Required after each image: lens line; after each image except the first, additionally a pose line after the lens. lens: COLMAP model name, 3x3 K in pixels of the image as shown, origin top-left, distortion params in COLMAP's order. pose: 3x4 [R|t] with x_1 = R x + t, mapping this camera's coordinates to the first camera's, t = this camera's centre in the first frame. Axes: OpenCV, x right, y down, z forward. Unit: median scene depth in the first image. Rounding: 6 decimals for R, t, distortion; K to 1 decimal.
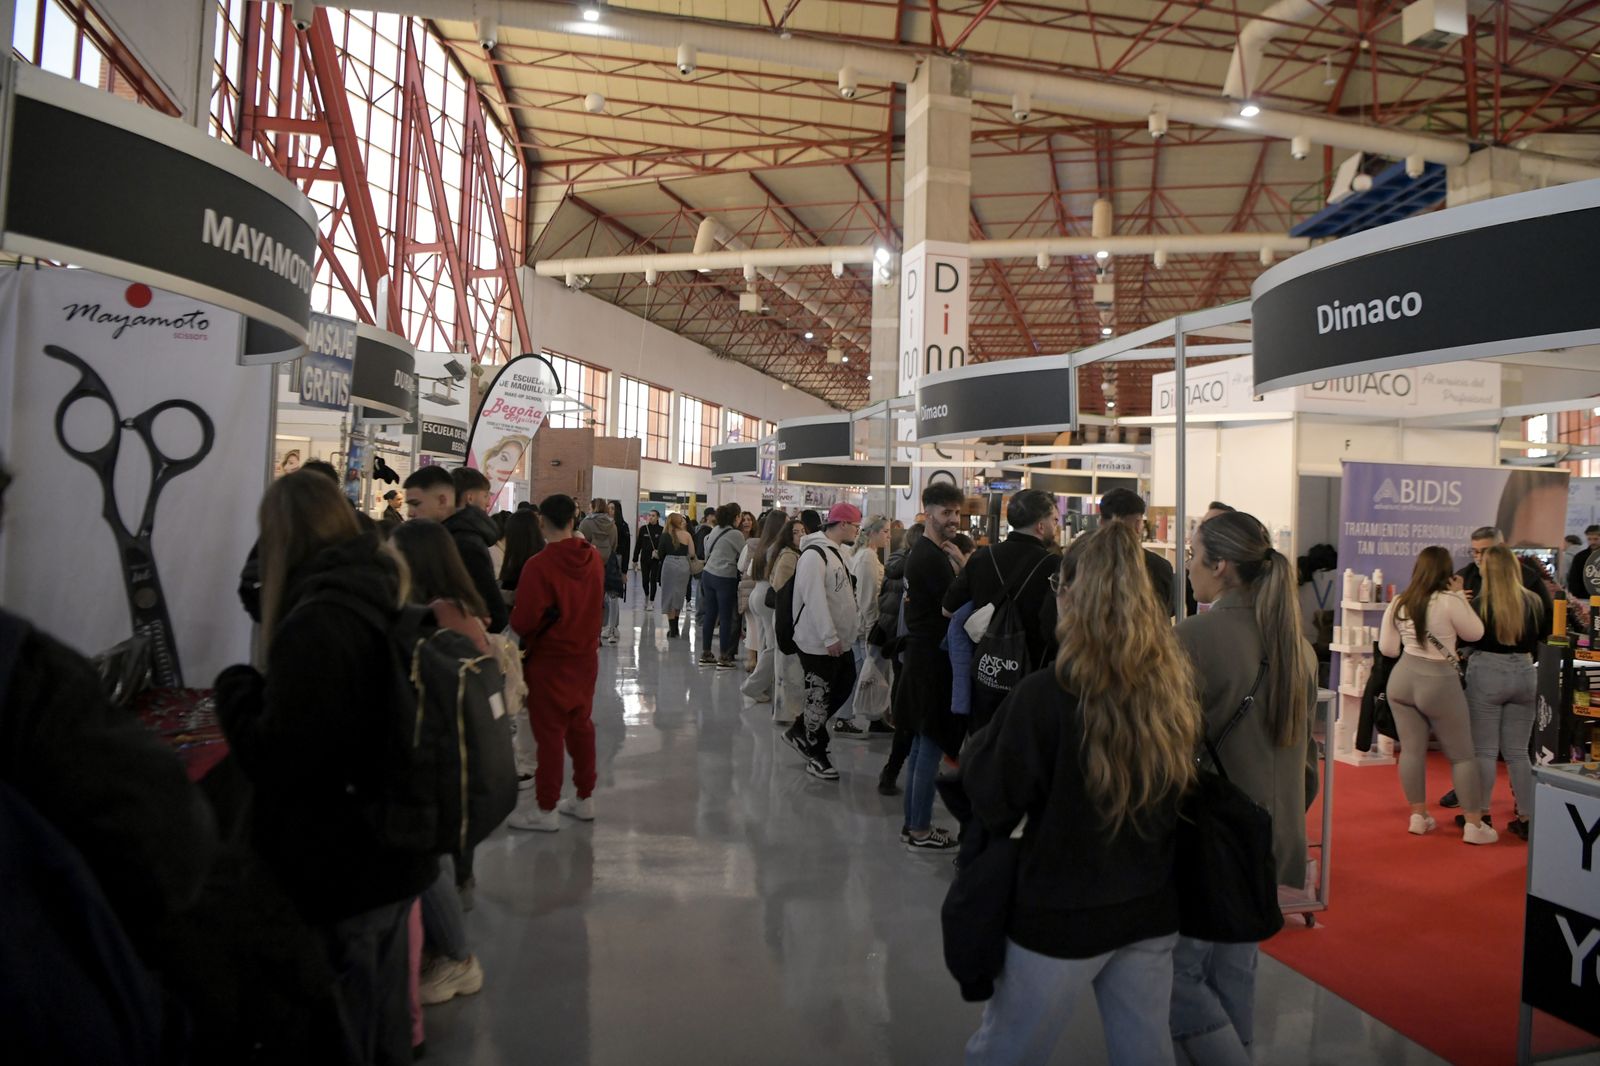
lens RADIAL K [[1117.0, 0, 800.0], [0, 1117.0, 533.0], [0, 0, 1]] dist [-0.111204, 0.004367]
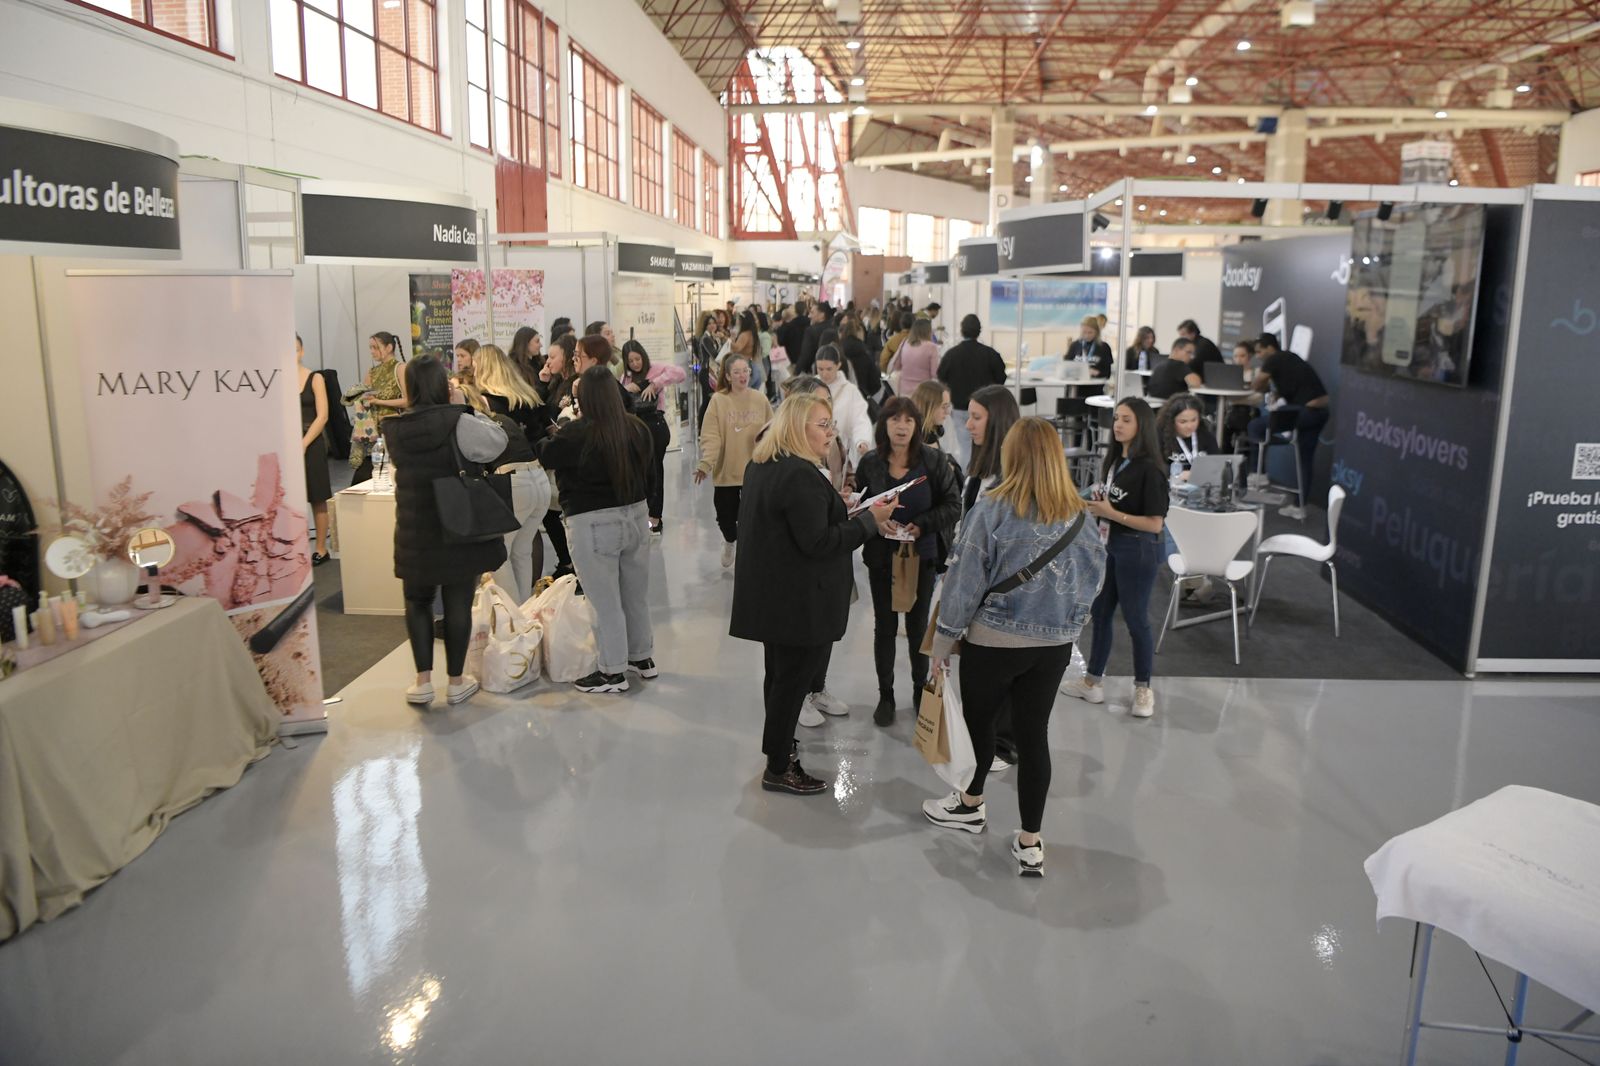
lens RADIAL K [[1159.4, 0, 800.0], [0, 1159.4, 533.0], [0, 0, 1]] dist [0.002271, 0.003182]
pose [[0.951805, 0.035400, -0.304655, 0.301373], [0.021383, 0.983241, 0.181054, 0.015011], [0.305959, -0.178842, 0.935096, -1.003172]]
